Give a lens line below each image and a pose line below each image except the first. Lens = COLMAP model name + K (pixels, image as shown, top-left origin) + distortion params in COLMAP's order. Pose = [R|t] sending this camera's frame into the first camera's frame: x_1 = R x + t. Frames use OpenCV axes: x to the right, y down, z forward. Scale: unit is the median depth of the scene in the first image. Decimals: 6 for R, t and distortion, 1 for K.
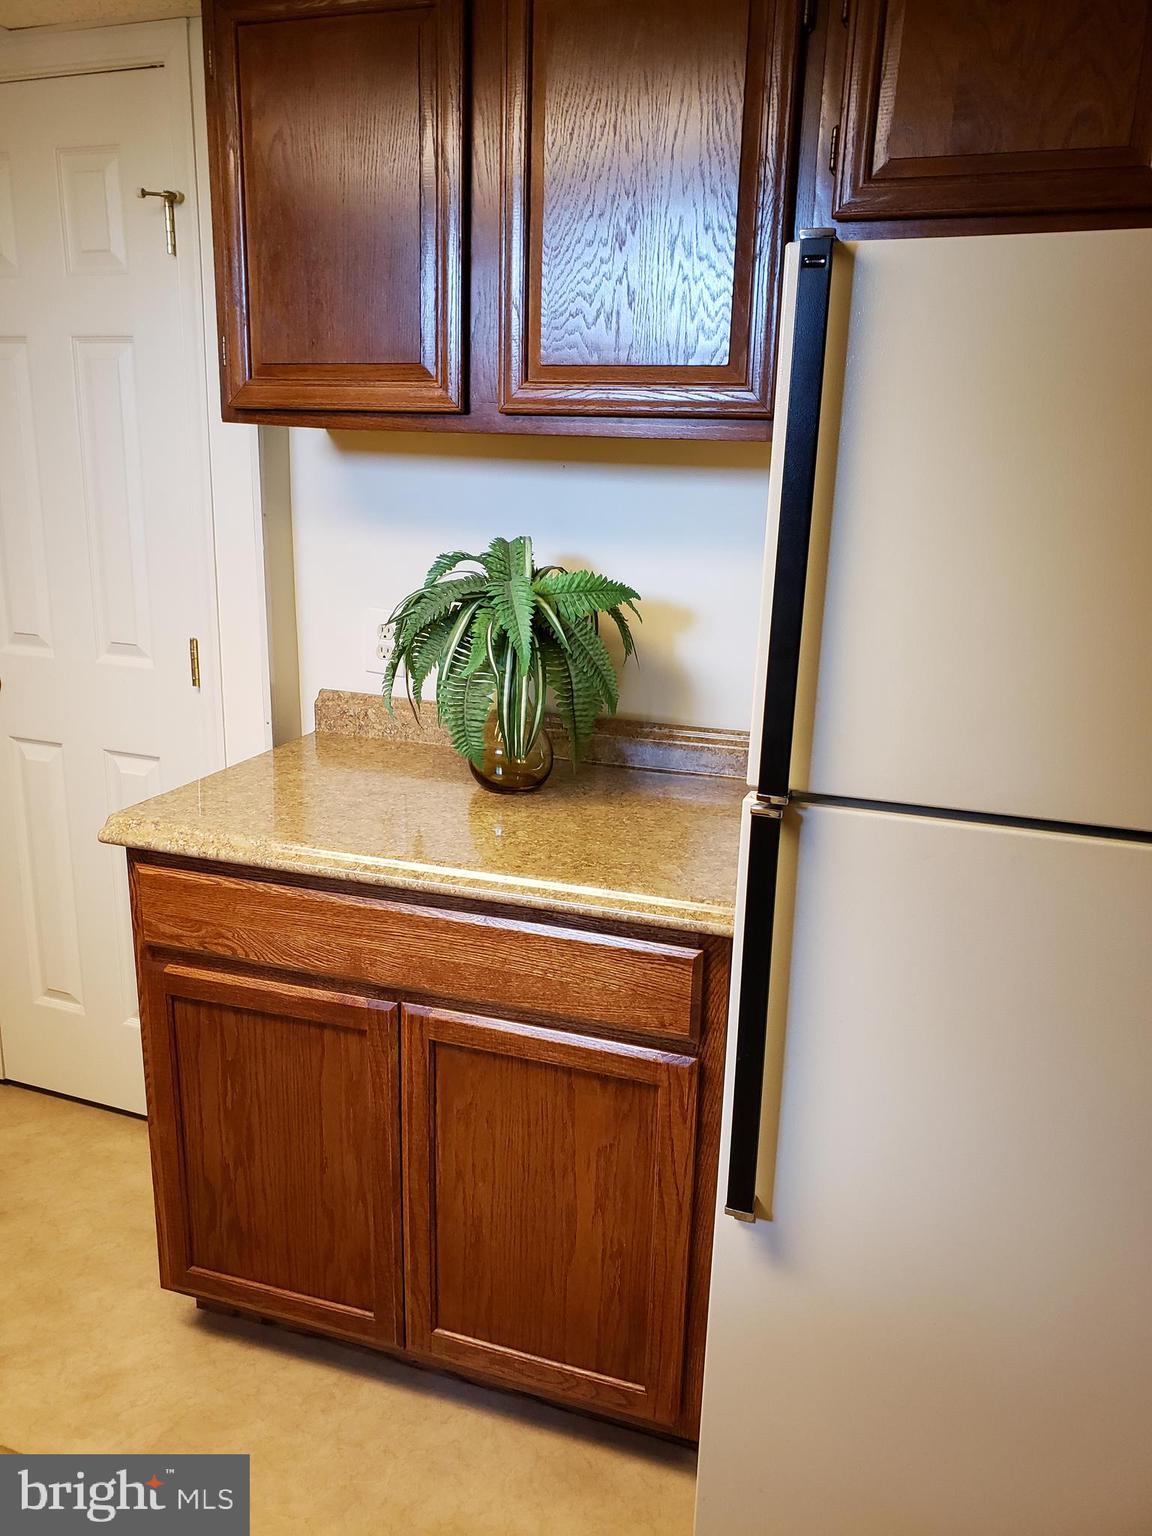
lens RADIAL K [[1170.1, 0, 575.0], [0, 1170.1, 768.0], [0, 0, 1]] dist [-0.002261, -0.001134]
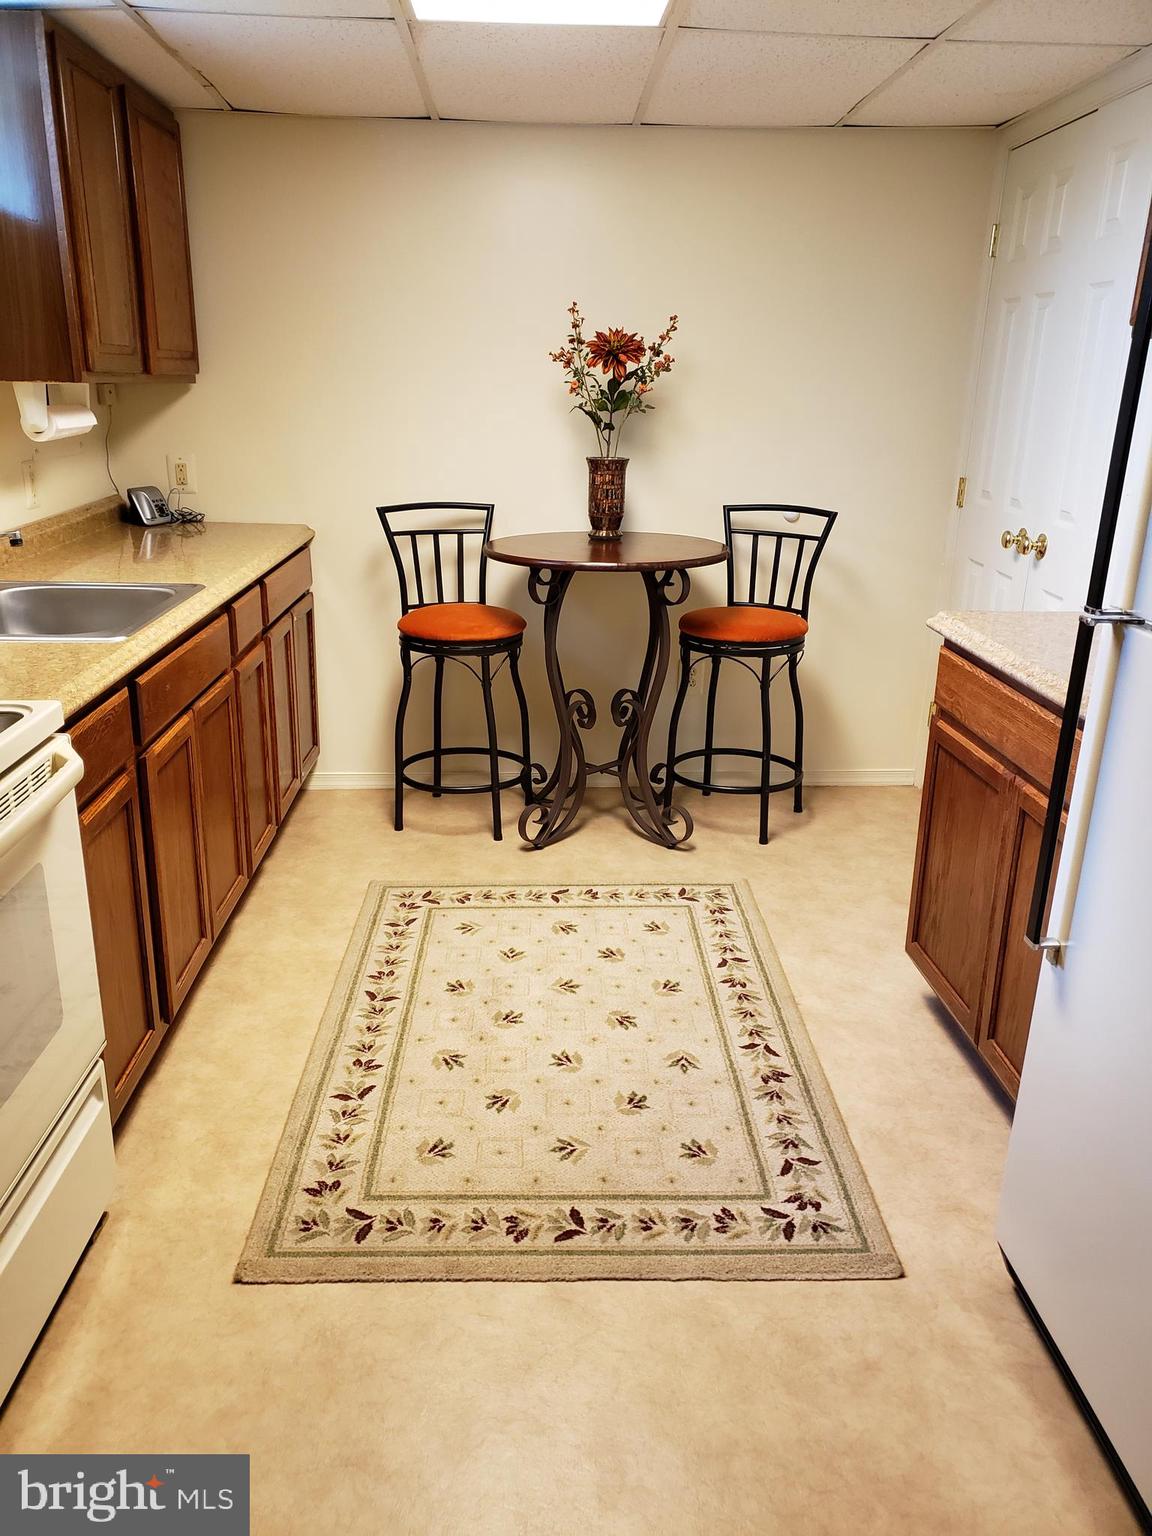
lens RADIAL K [[1170.1, 0, 574.1], [0, 1170.1, 769.2], [0, 0, 1]] dist [-0.002261, -0.001134]
pose [[0.359167, 0.278044, -0.890893, 0.836692], [-0.260145, 0.946582, 0.190545, 0.068936], [0.896283, 0.163324, 0.412313, -0.003645]]
